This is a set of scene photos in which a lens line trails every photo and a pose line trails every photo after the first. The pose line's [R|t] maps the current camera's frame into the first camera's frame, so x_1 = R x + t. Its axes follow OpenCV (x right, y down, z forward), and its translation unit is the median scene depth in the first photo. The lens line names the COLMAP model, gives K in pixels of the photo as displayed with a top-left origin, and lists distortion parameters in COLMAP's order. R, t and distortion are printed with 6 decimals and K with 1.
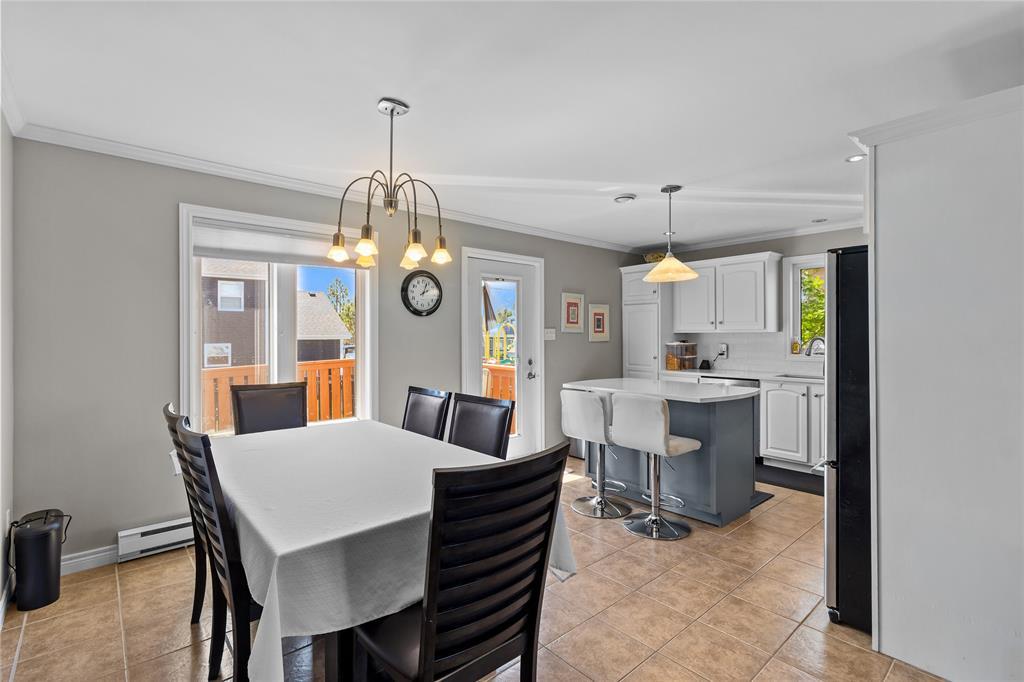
lens RADIAL K [[479.4, 0, 508.5], [0, 479.4, 328.0], [0, 0, 1]] dist [-0.000482, -0.000793]
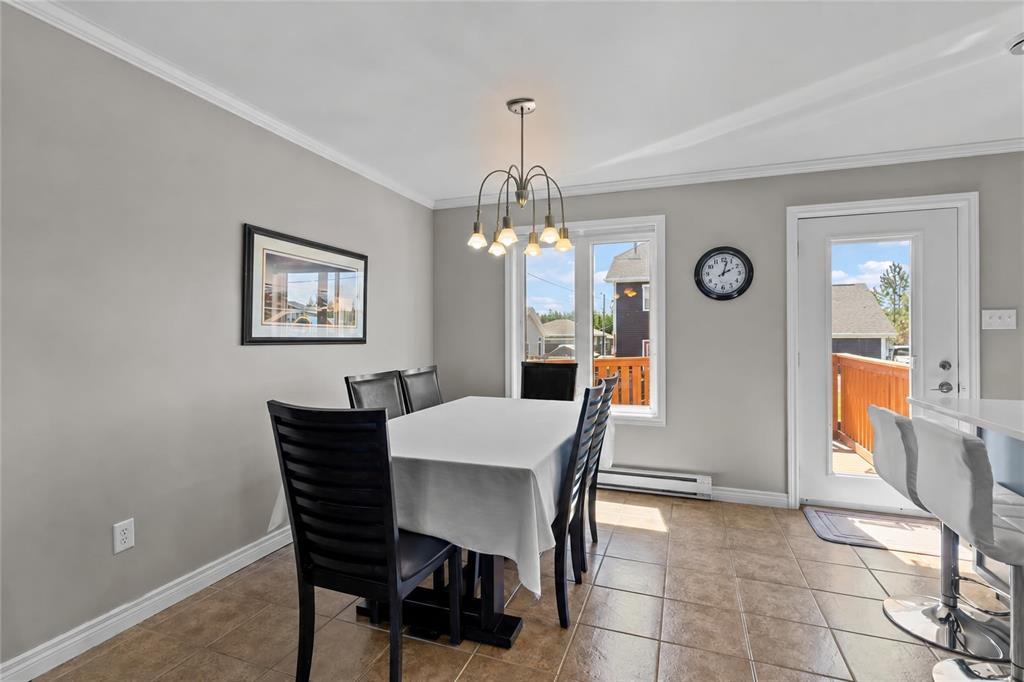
lens RADIAL K [[479.4, 0, 505.7], [0, 479.4, 331.4], [0, 0, 1]] dist [-0.000482, -0.000793]
pose [[0.481036, -0.006246, -0.876679, 0.316343], [0.013328, 0.999911, 0.000189, 0.020004], [0.876600, -0.011776, 0.481076, 0.206641]]
